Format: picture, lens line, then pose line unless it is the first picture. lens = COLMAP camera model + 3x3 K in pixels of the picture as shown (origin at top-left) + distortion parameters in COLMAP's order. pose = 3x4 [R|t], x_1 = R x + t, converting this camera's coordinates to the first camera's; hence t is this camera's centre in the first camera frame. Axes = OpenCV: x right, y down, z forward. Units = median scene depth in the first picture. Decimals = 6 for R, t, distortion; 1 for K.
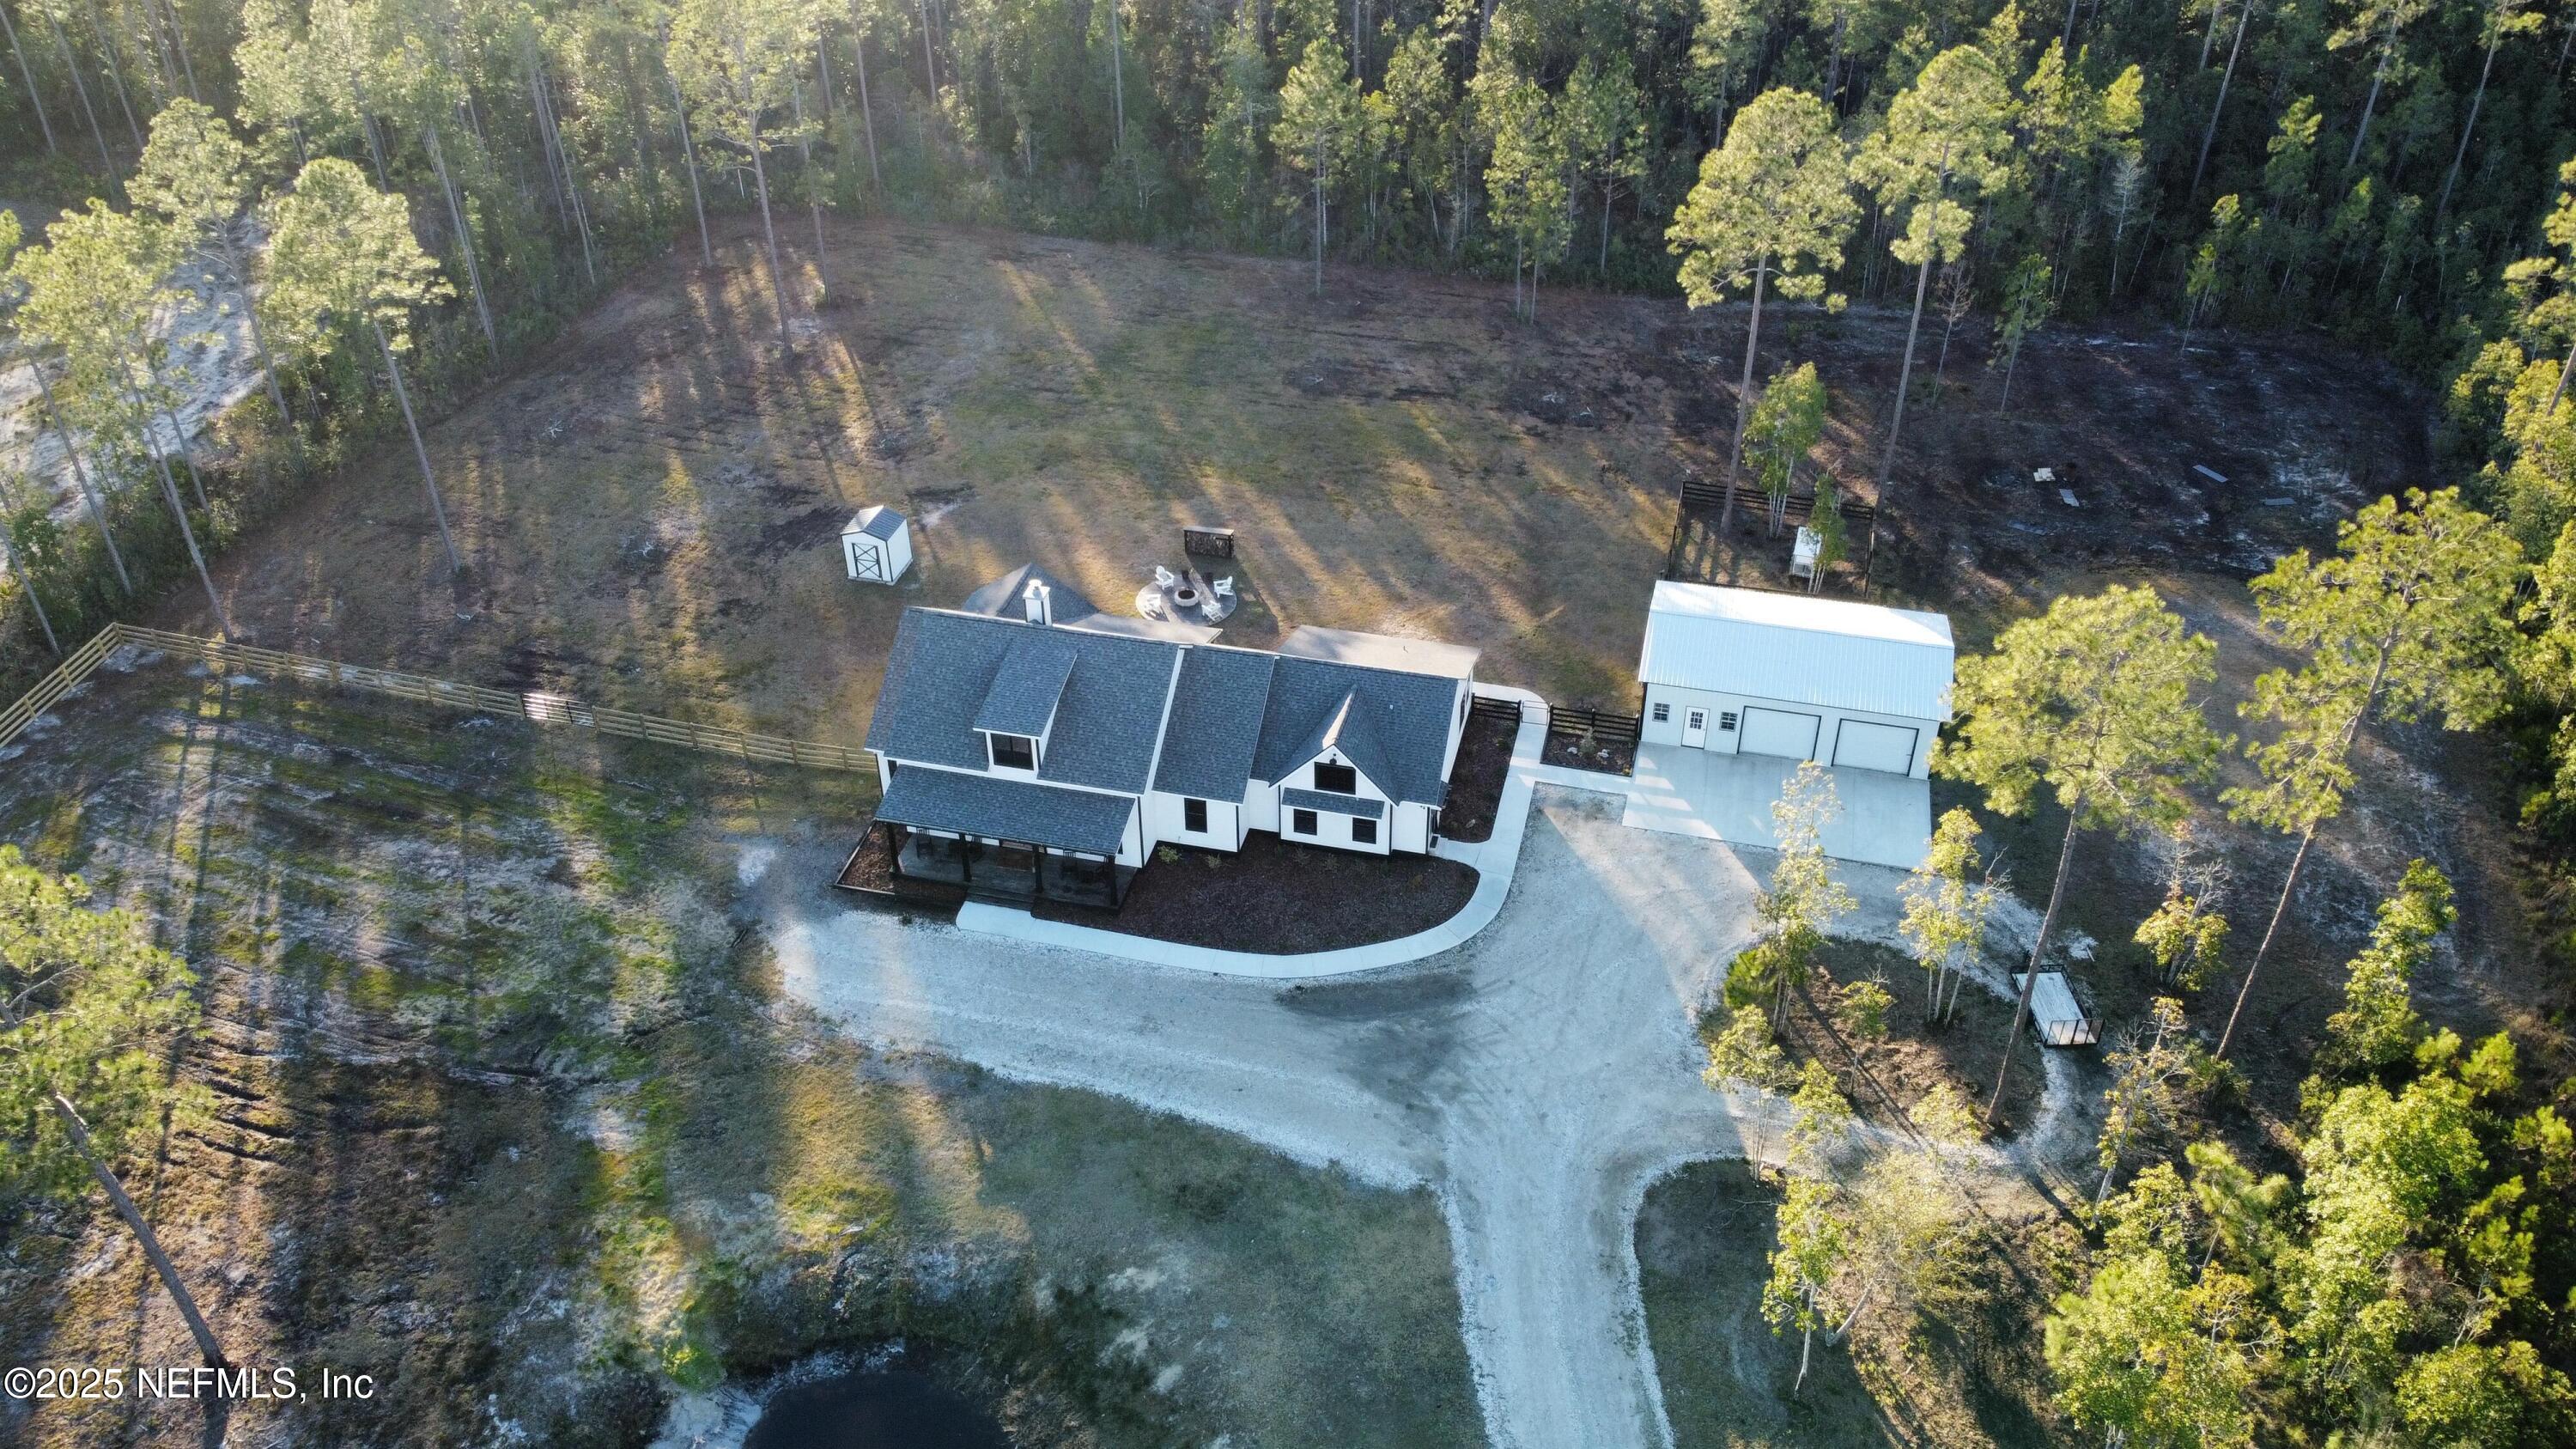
lens RADIAL K [[1940.4, 0, 1290.8], [0, 1940.4, 722.3], [0, 0, 1]] dist [-0.009082, -0.001596]
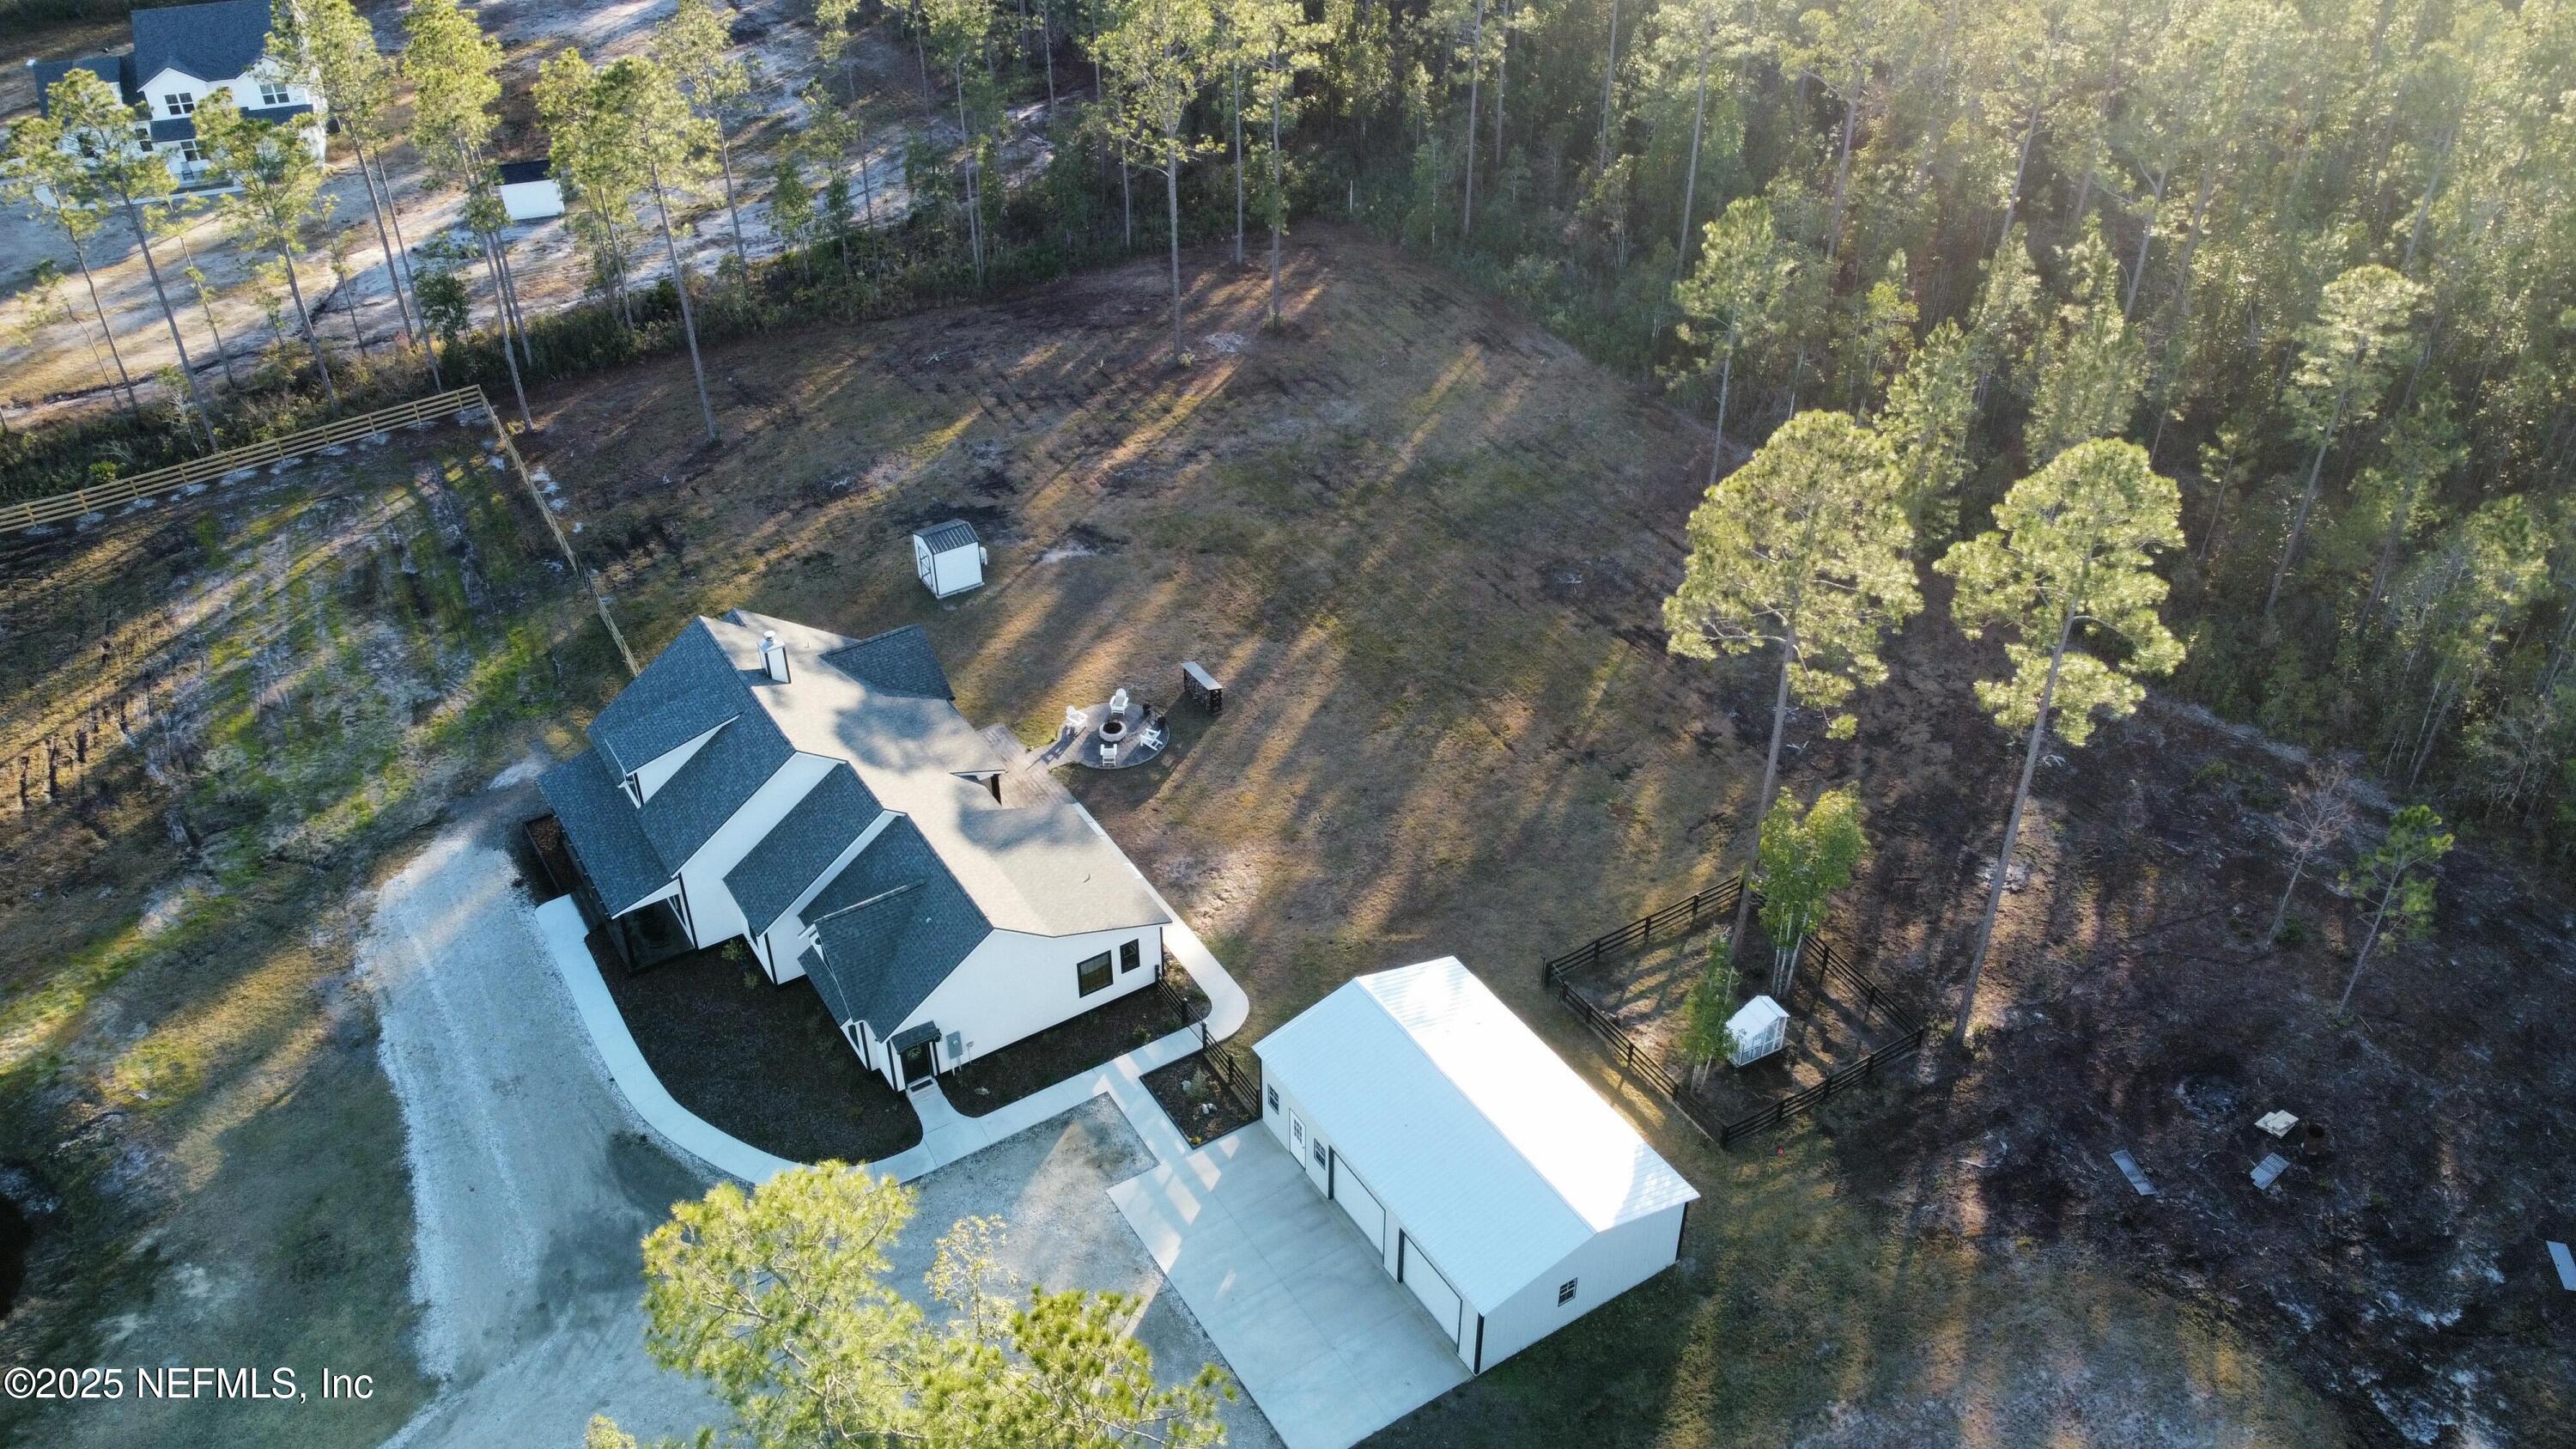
lens RADIAL K [[1940.4, 0, 1289.4], [0, 1940.4, 725.7], [0, 0, 1]] dist [-0.009082, -0.001596]
pose [[0.723528, 0.407844, -0.556929, 0.585657], [-0.408177, 0.903411, 0.131298, -0.252791], [0.556685, 0.132328, 0.820116, 0.356500]]
